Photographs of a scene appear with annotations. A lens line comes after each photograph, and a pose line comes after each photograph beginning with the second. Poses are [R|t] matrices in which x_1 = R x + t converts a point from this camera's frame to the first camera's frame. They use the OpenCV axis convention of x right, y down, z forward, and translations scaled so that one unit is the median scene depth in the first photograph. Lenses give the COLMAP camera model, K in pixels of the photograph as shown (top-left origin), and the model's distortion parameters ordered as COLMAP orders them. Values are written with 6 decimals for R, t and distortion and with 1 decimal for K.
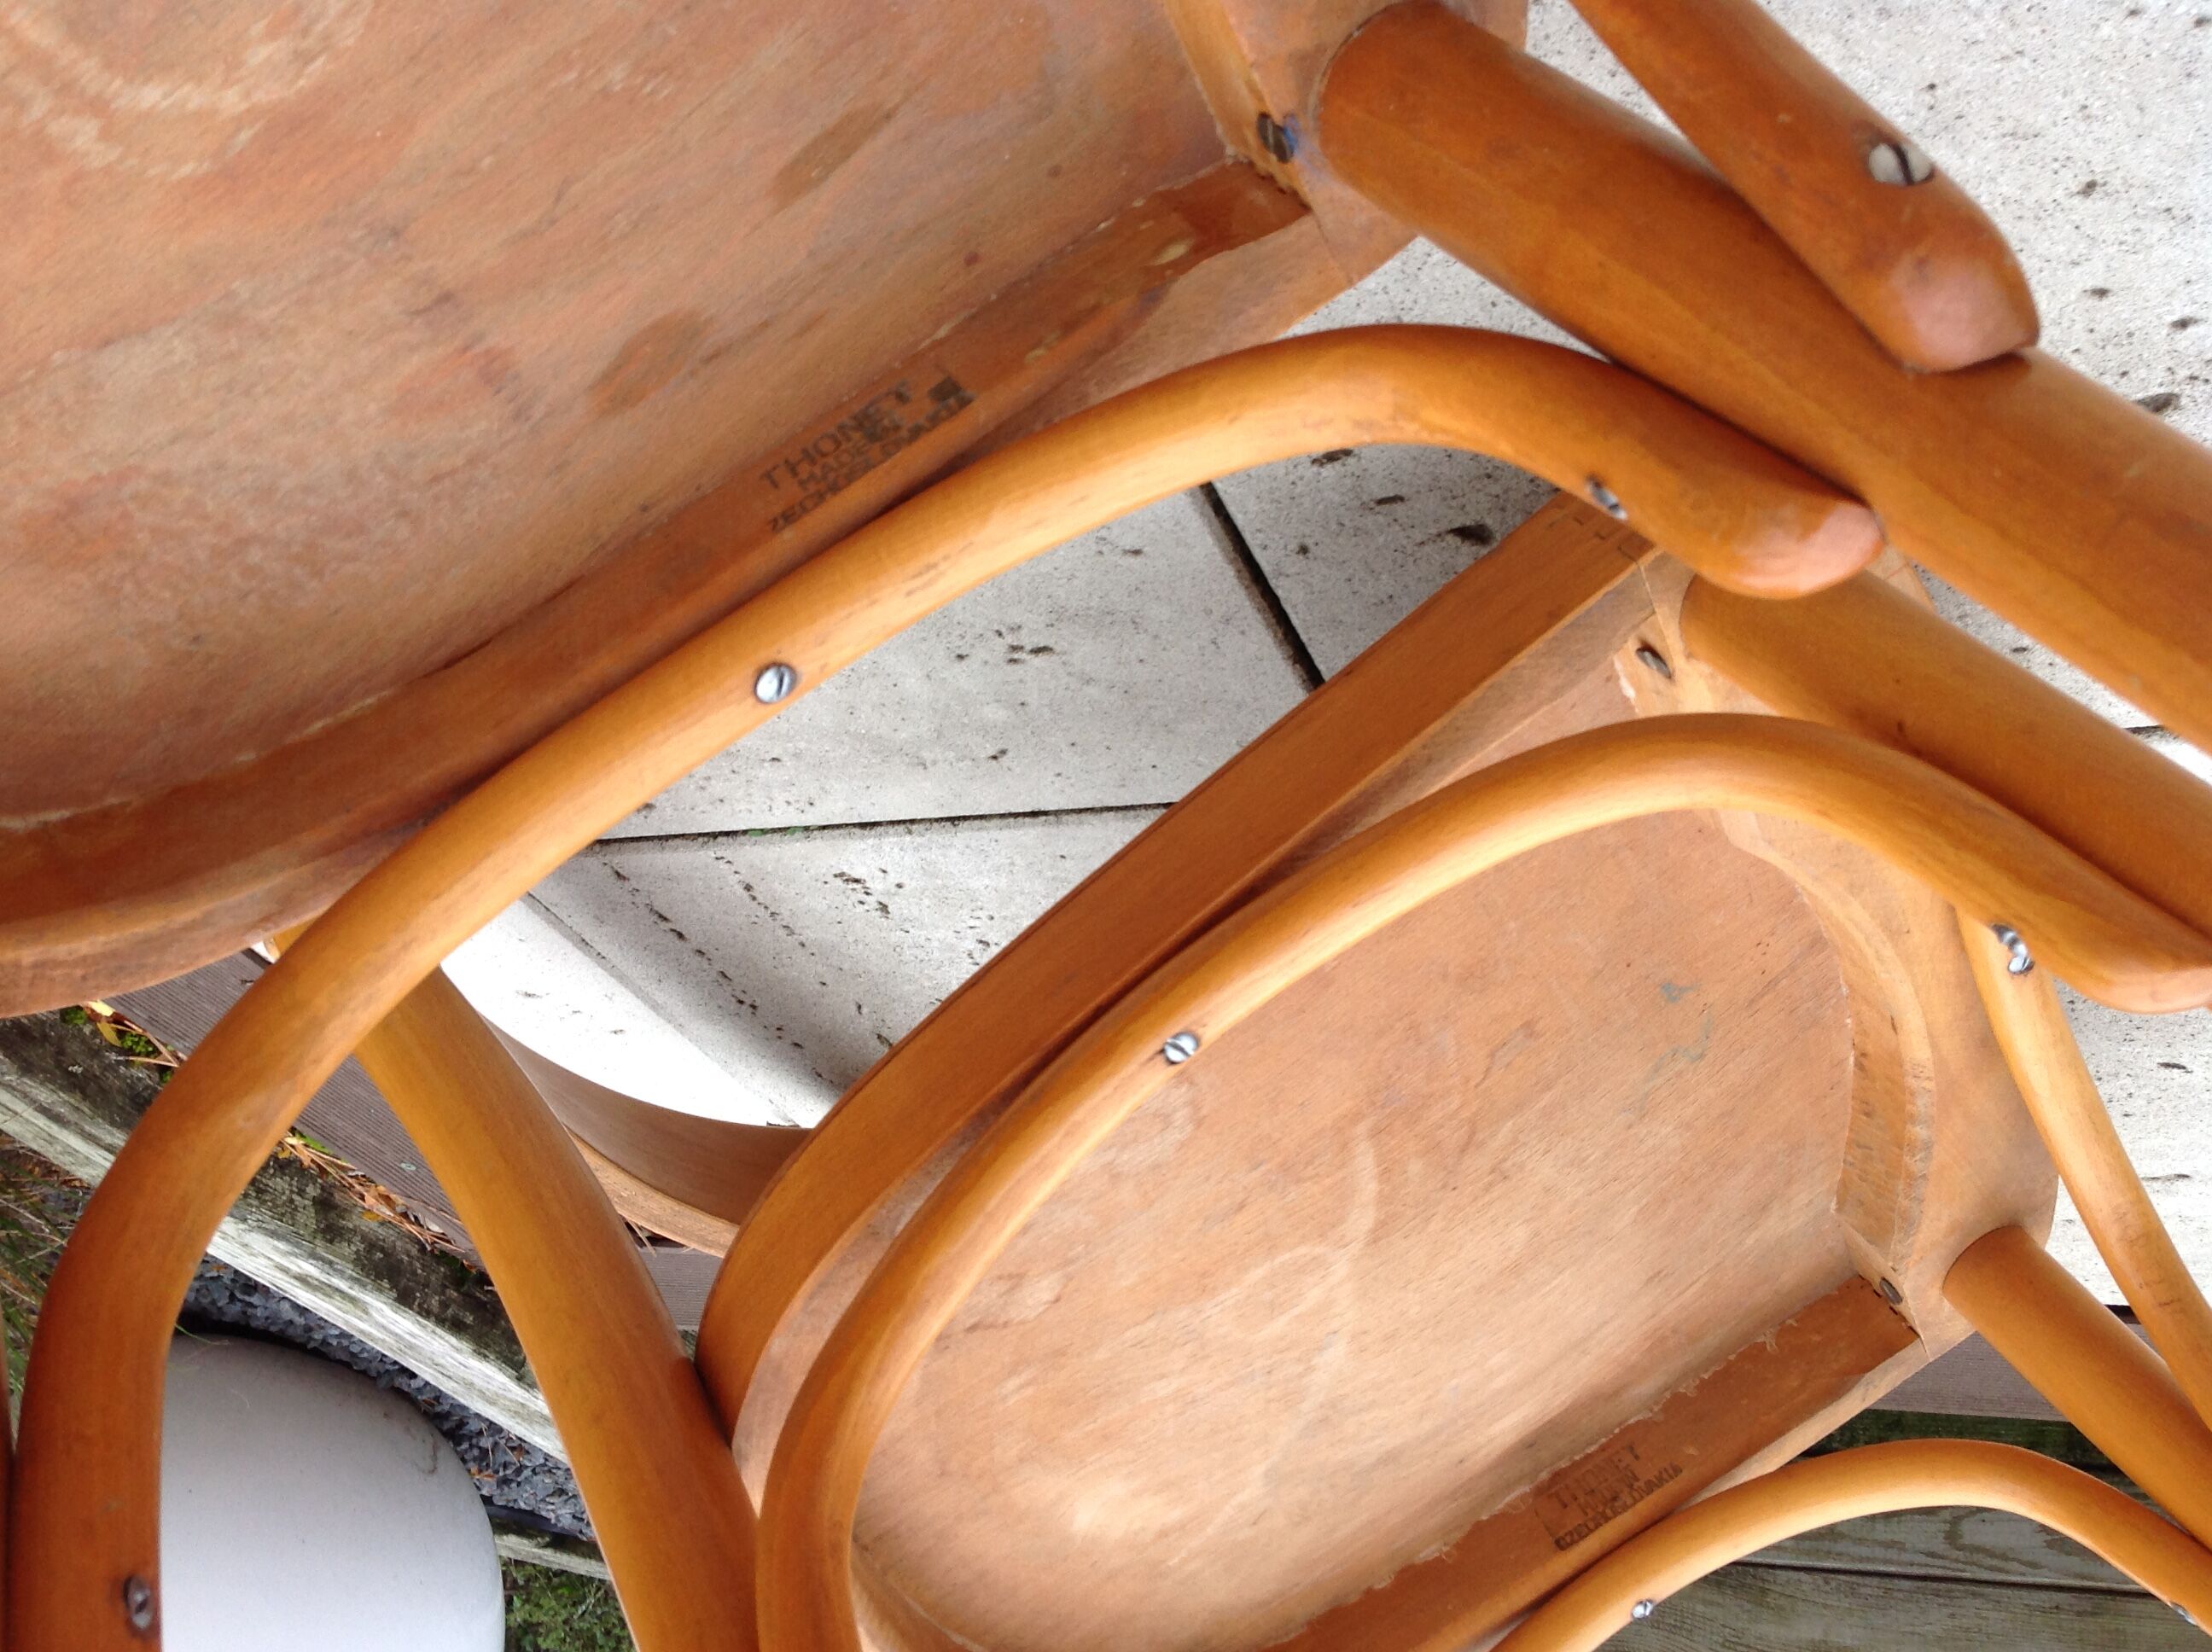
lens RADIAL K [[2100.8, 0, 1107.6], [0, 2100.8, 834.2], [0, 0, 1]] dist [0.119480, -0.264933]
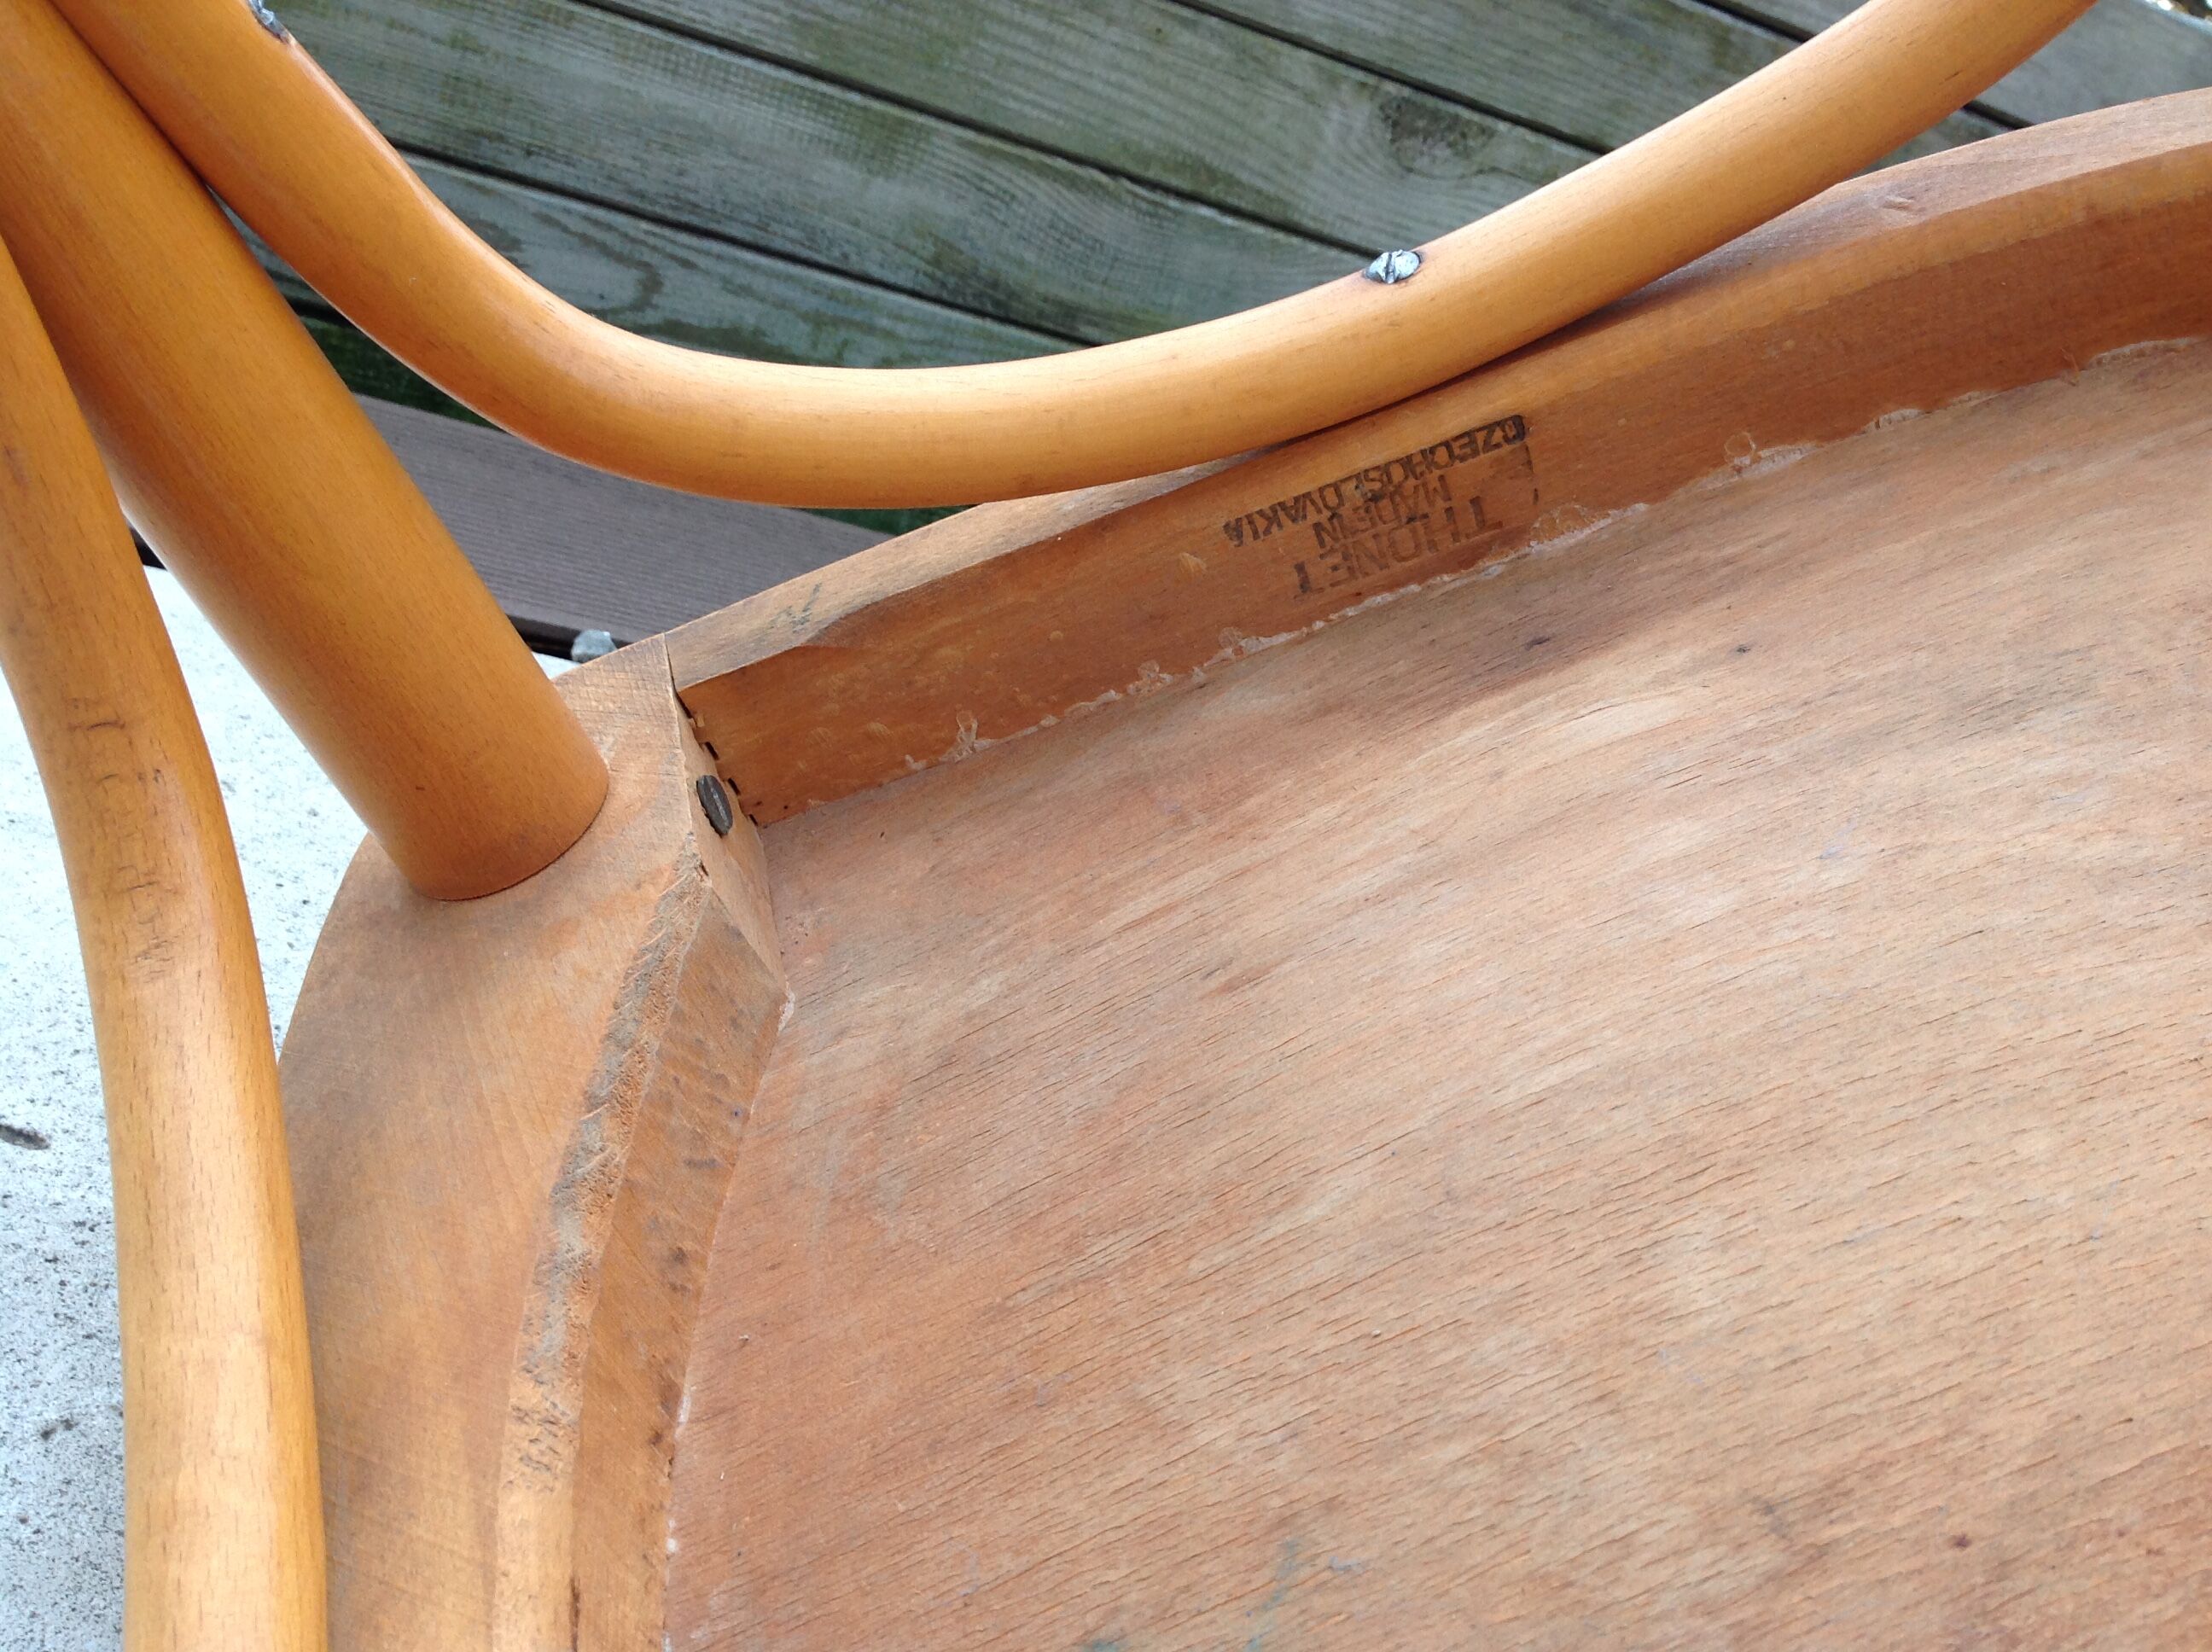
lens RADIAL K [[2100.8, 0, 1107.6], [0, 2100.8, 834.2], [0, 0, 1]] dist [0.119480, -0.264933]
pose [[-0.974105, -0.208483, 0.087488, 0.303437], [0.217442, -0.969874, 0.109837, 0.222033], [0.061953, 0.126016, 0.990092, 0.685021]]
